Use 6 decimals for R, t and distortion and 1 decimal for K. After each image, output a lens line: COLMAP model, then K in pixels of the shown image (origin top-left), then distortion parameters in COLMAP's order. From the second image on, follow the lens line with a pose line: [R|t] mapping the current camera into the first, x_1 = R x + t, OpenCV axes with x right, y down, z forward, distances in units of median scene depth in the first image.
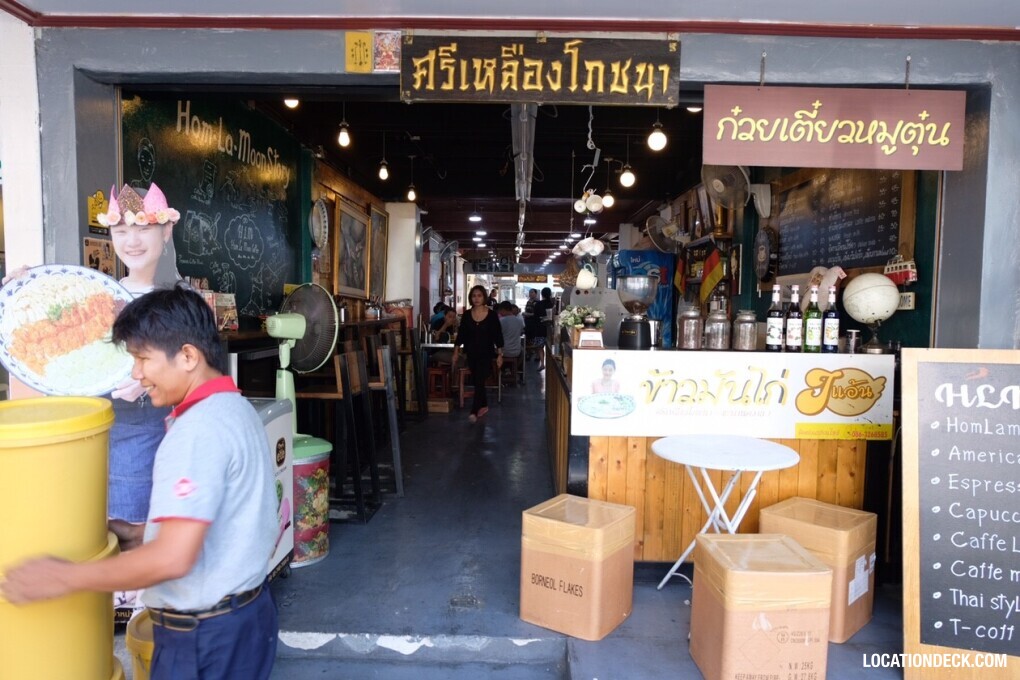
lens RADIAL K [[673.5, 0, 508.7], [0, 673.5, 342.9], [0, 0, 1]] dist [-0.035364, 0.024678]
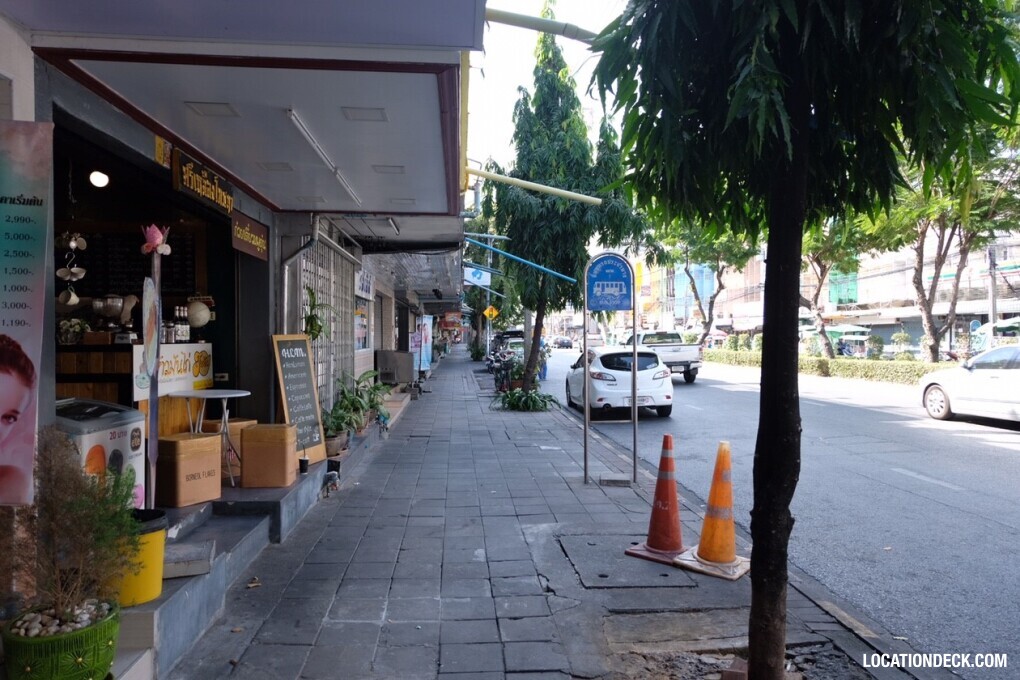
lens RADIAL K [[745.2, 0, 512.1], [0, 745.2, 337.9], [0, 0, 1]] dist [-0.042737, 0.053490]
pose [[-0.086870, -0.018848, 0.996041, -1.959972], [0.063352, 0.997693, 0.024405, 0.005915], [-0.994203, 0.065221, -0.085475, 0.354872]]
